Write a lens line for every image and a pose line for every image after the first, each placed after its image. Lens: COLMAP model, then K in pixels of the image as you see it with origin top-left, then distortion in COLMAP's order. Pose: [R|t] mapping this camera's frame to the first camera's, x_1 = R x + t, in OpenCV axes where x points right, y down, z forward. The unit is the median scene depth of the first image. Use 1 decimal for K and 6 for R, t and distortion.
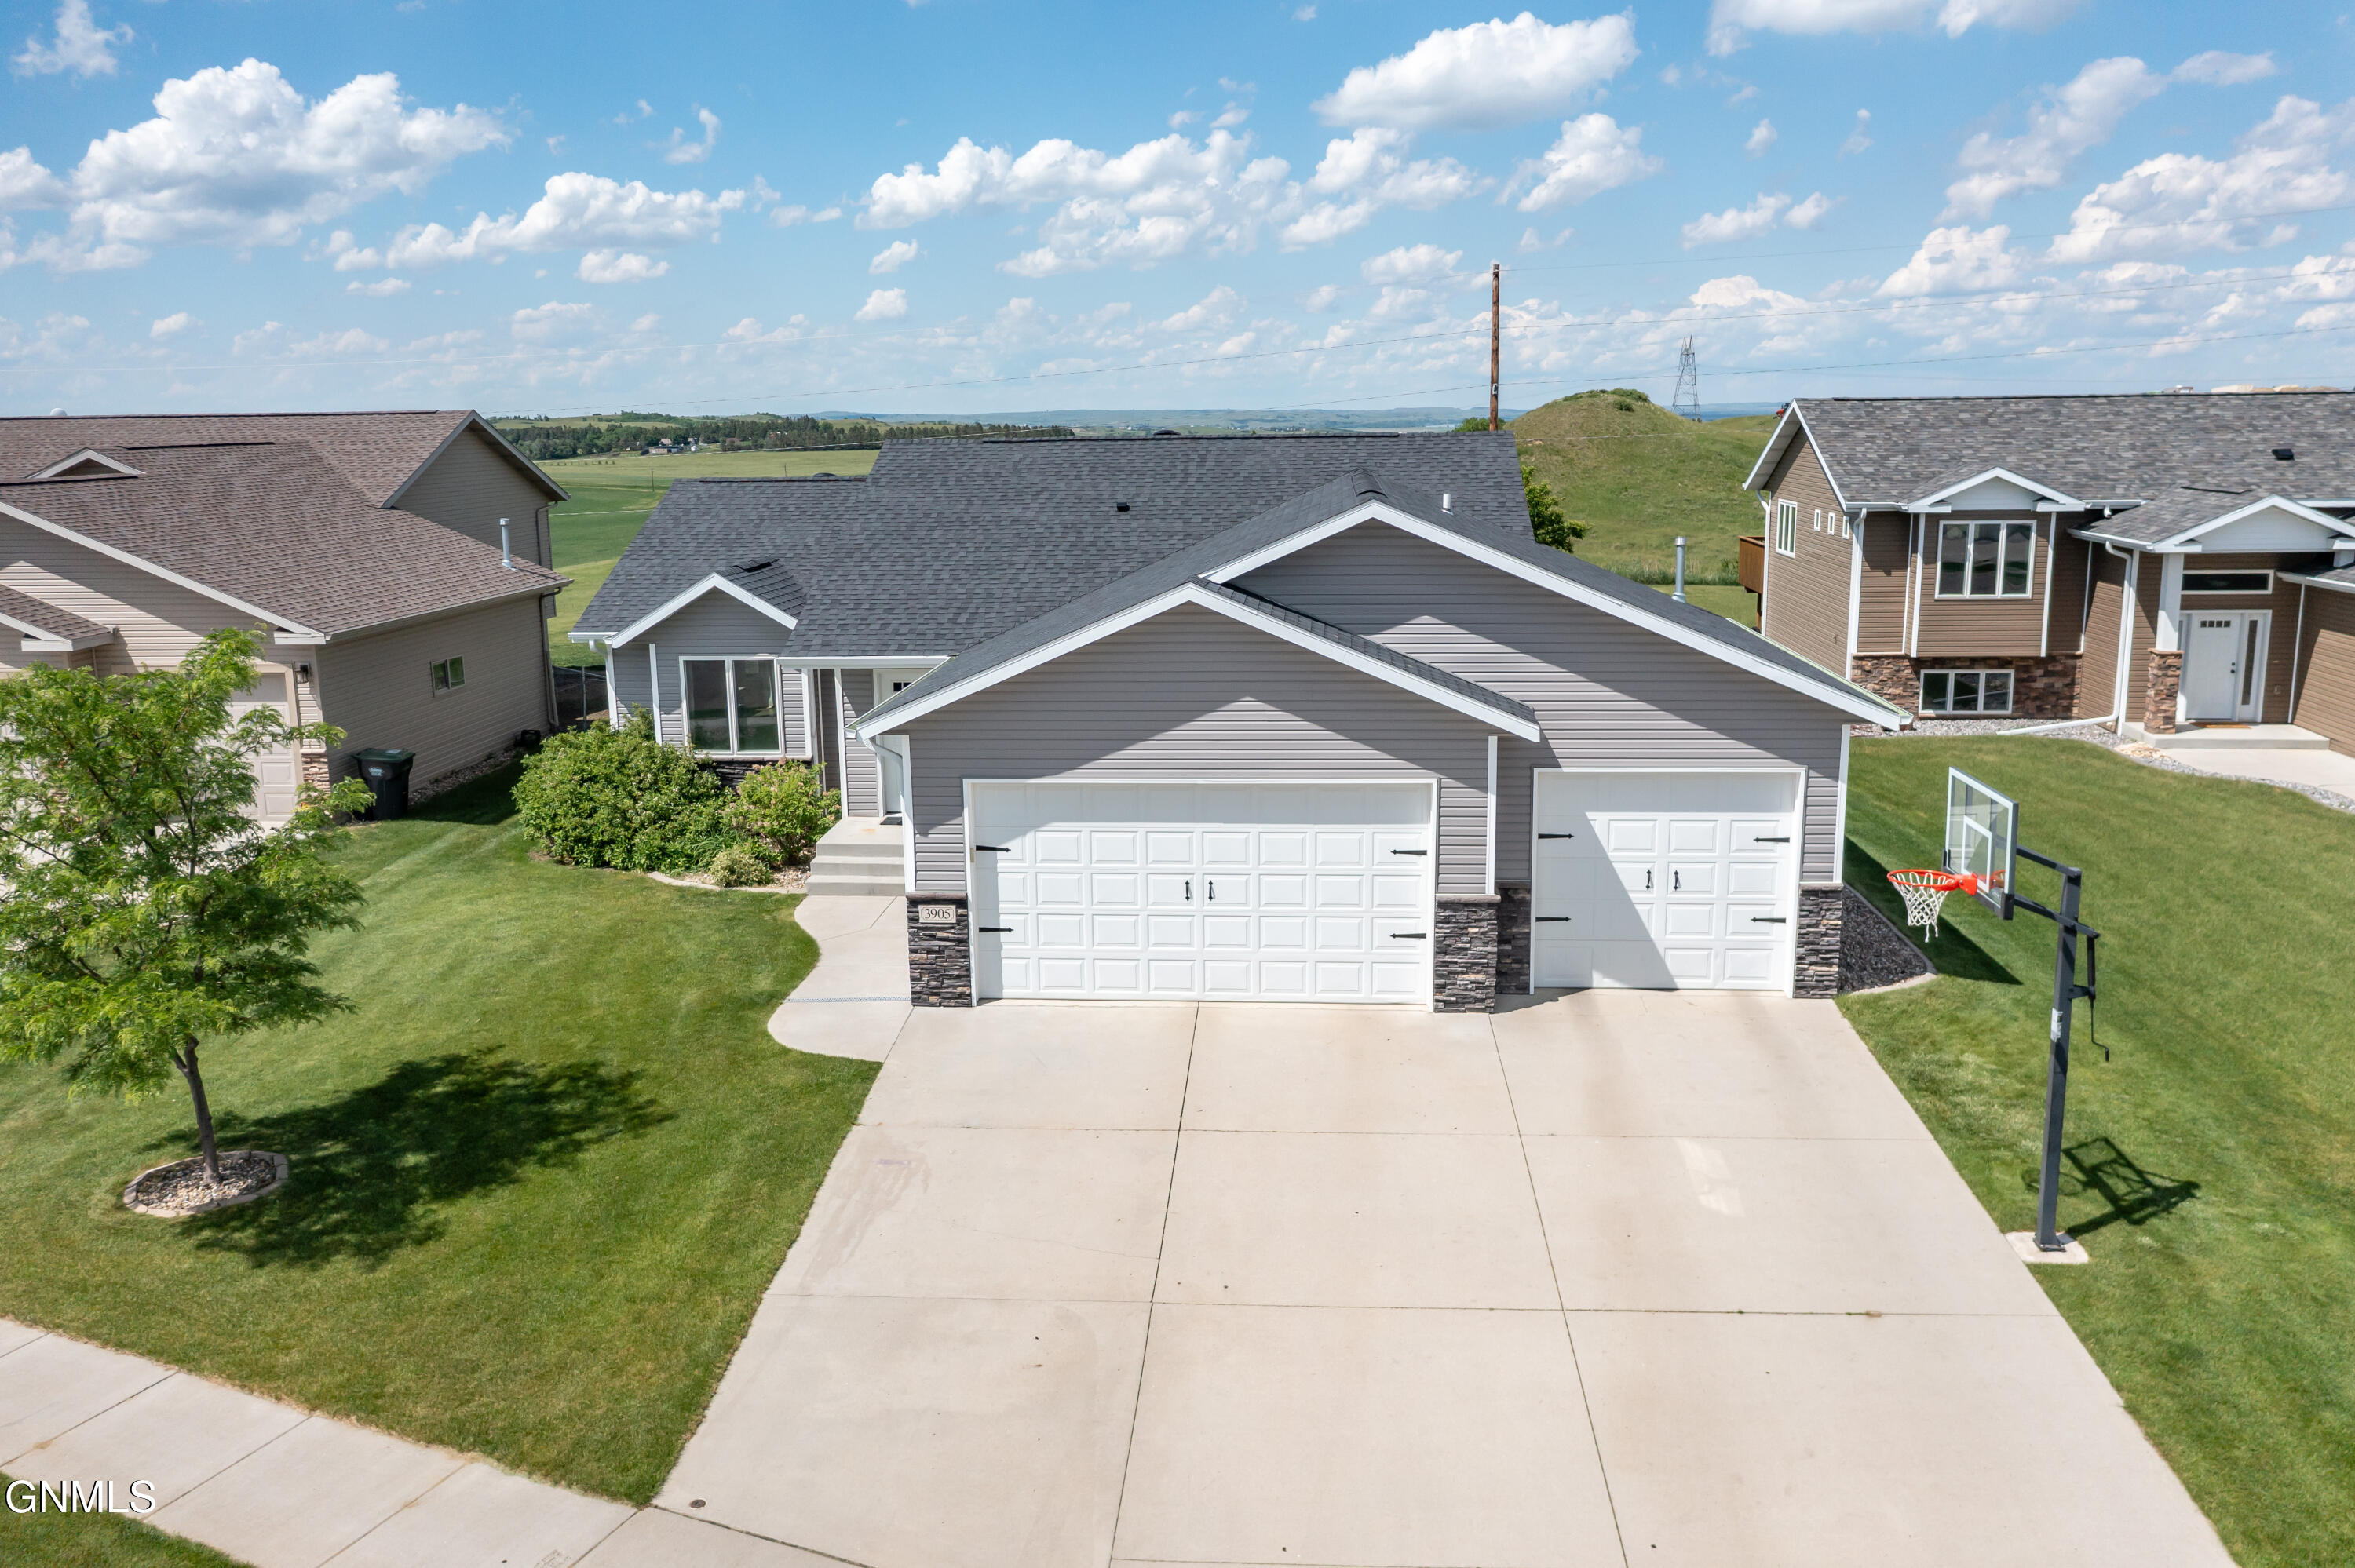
lens RADIAL K [[1856.2, 0, 1179.2], [0, 1856.2, 789.6], [0, 0, 1]] dist [-0.003140, 0.001770]
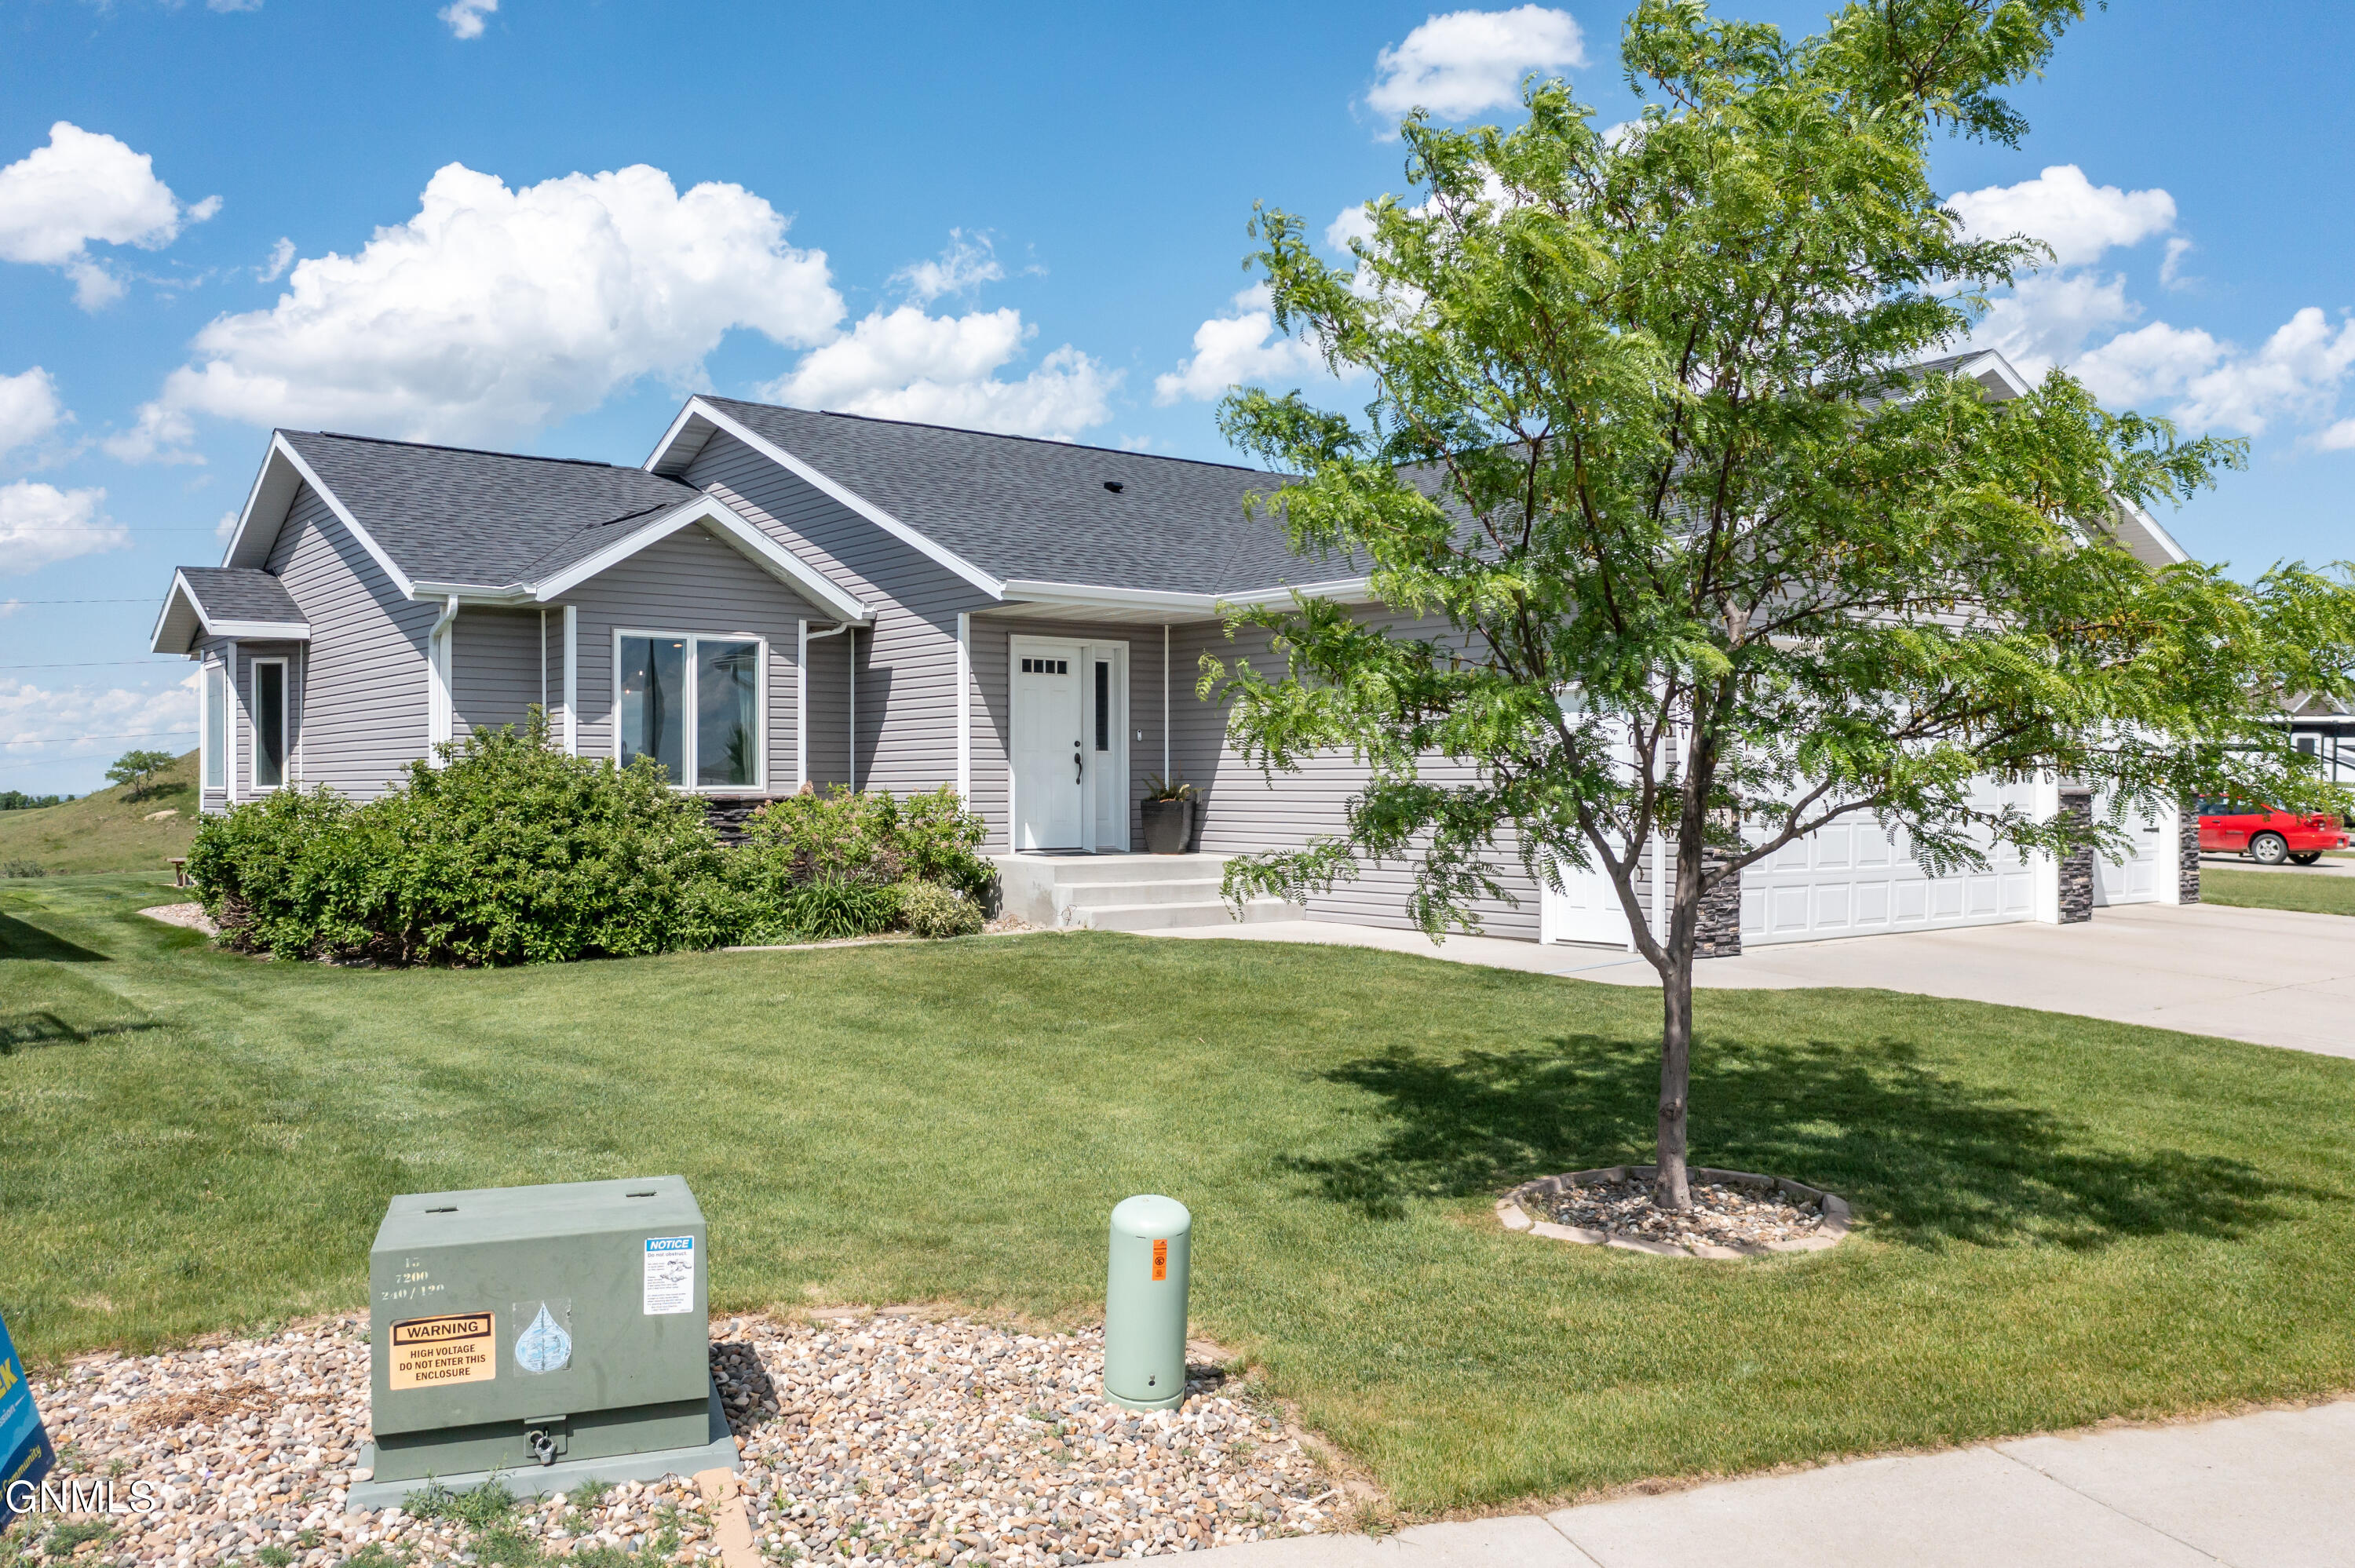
lens RADIAL K [[1871.5, 0, 1177.5], [0, 1871.5, 784.0], [0, 0, 1]] dist [-0.007483, 0.006948]
pose [[0.735645, 0.012909, 0.677244, -0.777648], [0.128053, 0.979140, -0.157759, 0.141189], [-0.665153, 0.202778, 0.718647, 0.622599]]
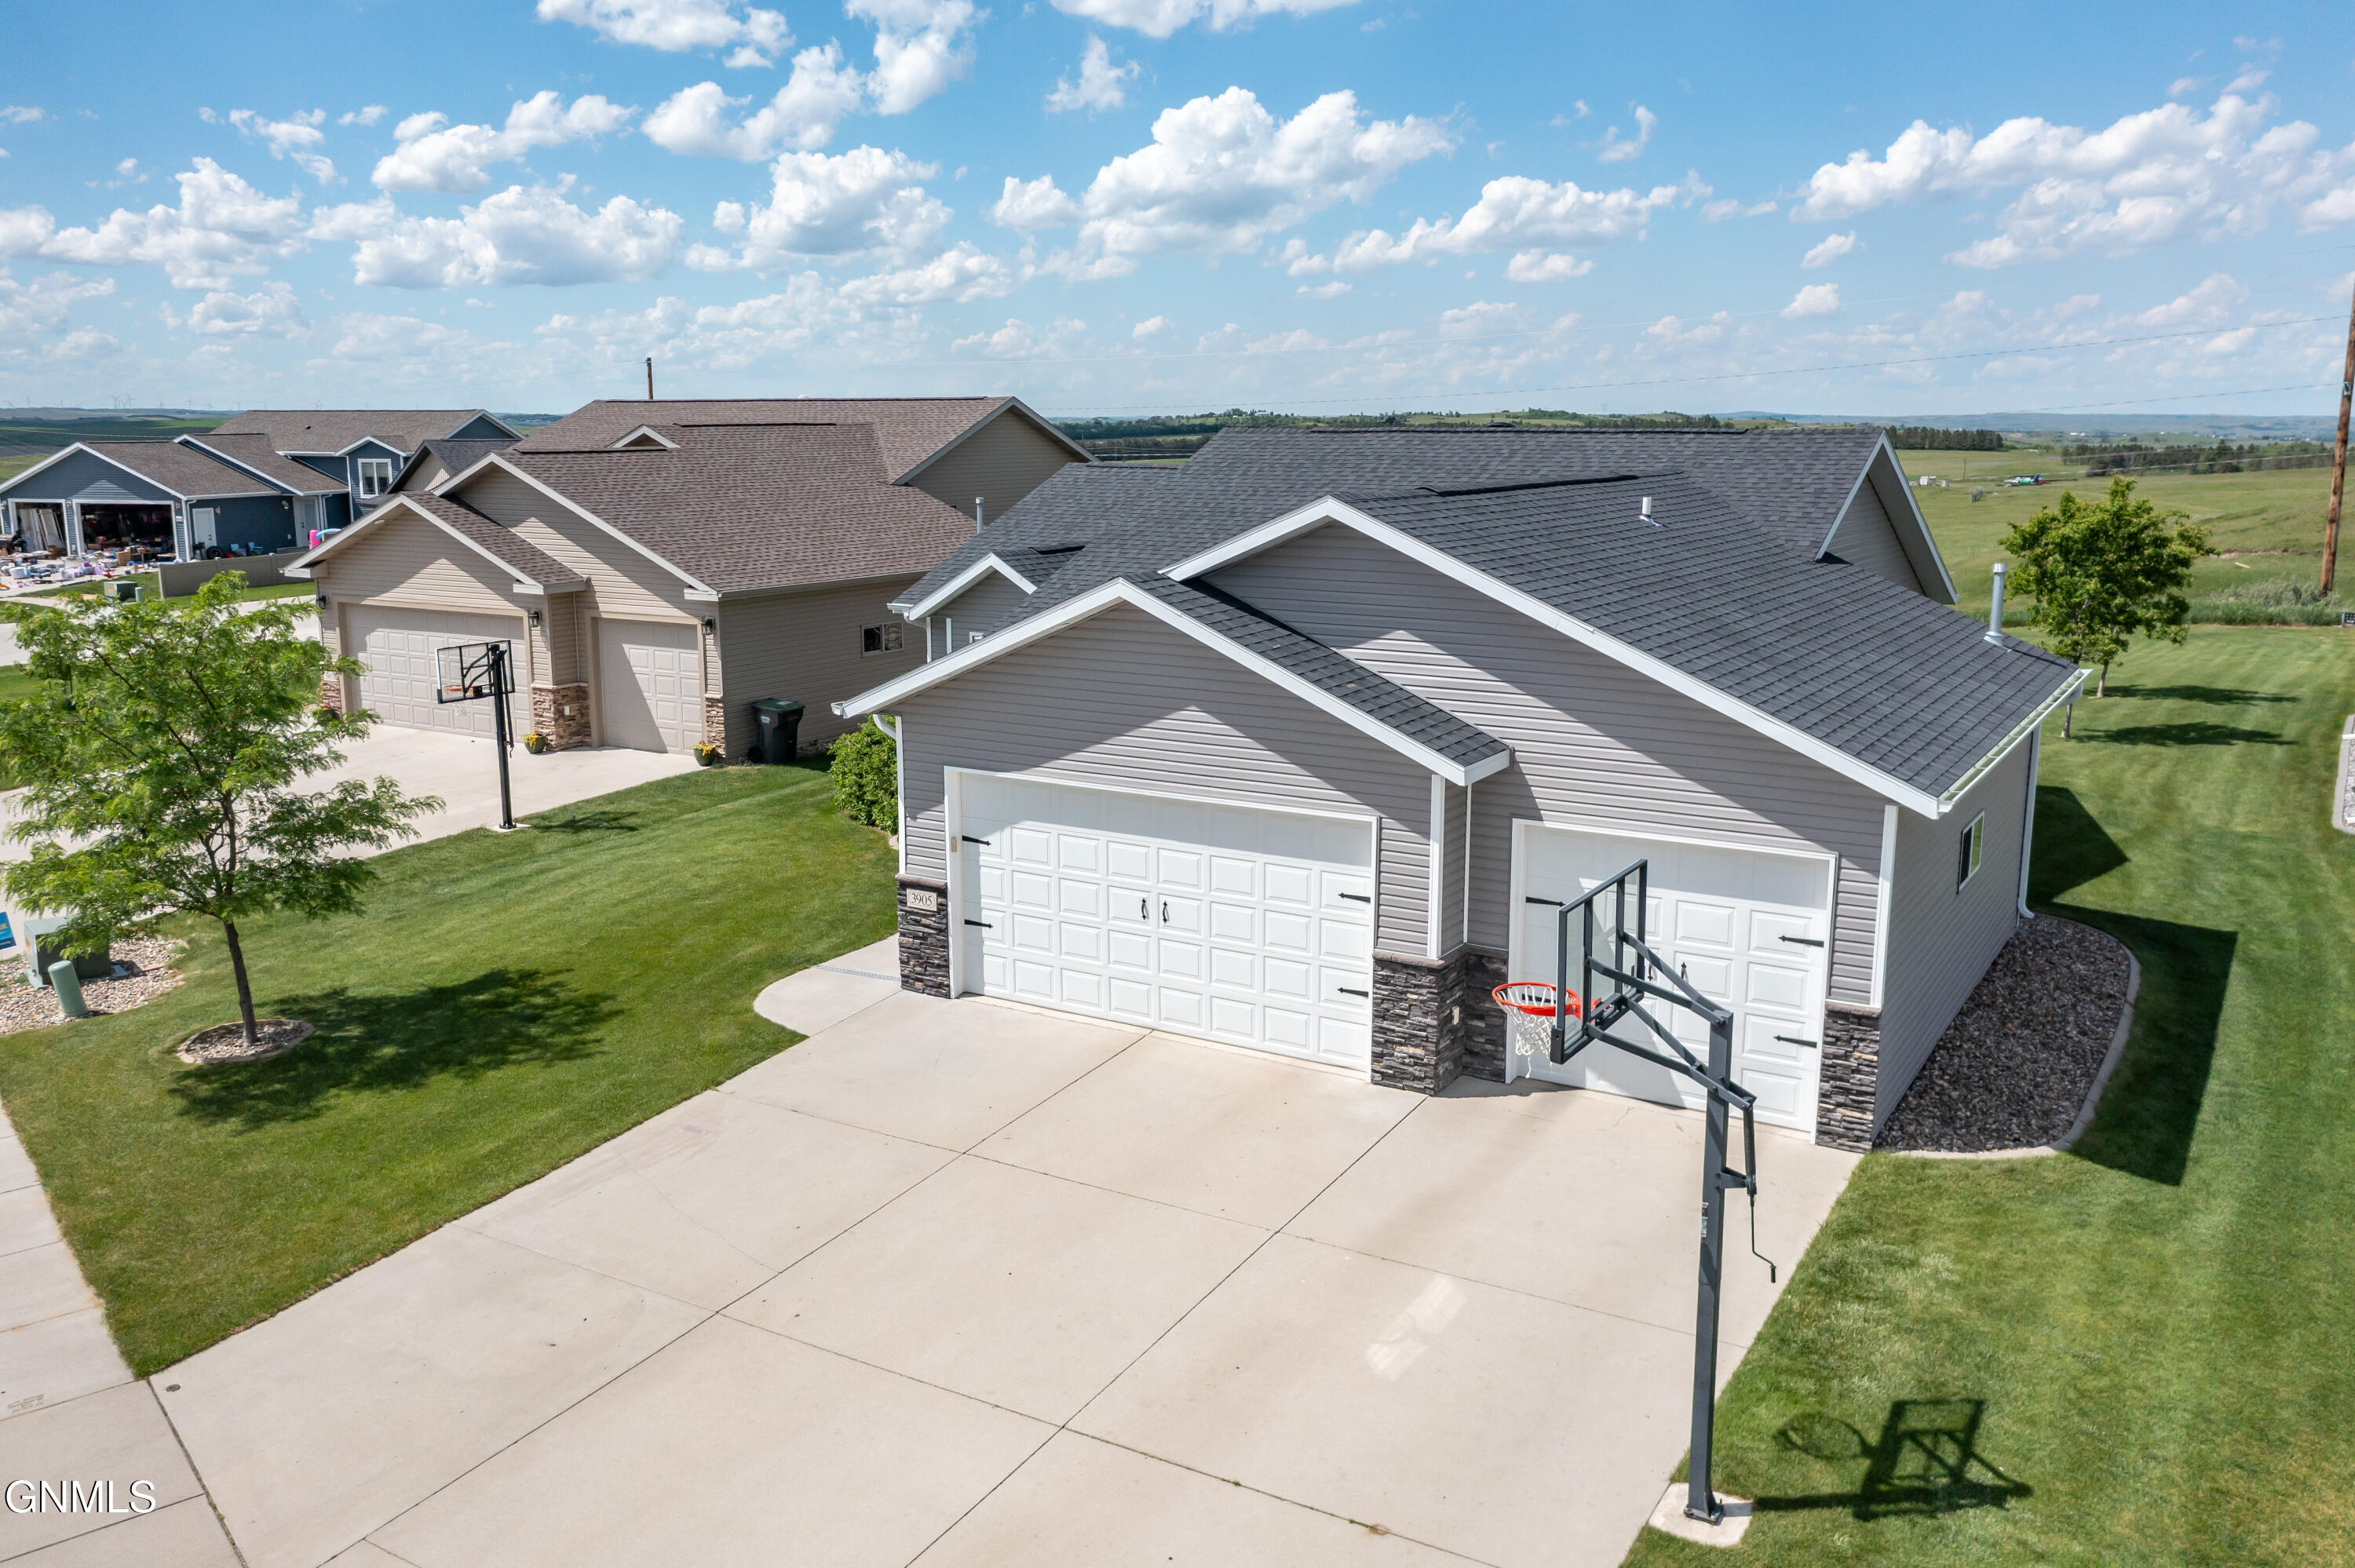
lens RADIAL K [[1871.5, 0, 1177.5], [0, 1871.5, 784.0], [0, 0, 1]] dist [-0.007483, 0.006948]
pose [[0.890841, 0.100107, -0.443148, 0.430946], [-0.101760, 0.994606, 0.020119, -0.028585], [0.442772, 0.027172, 0.896223, 0.166278]]
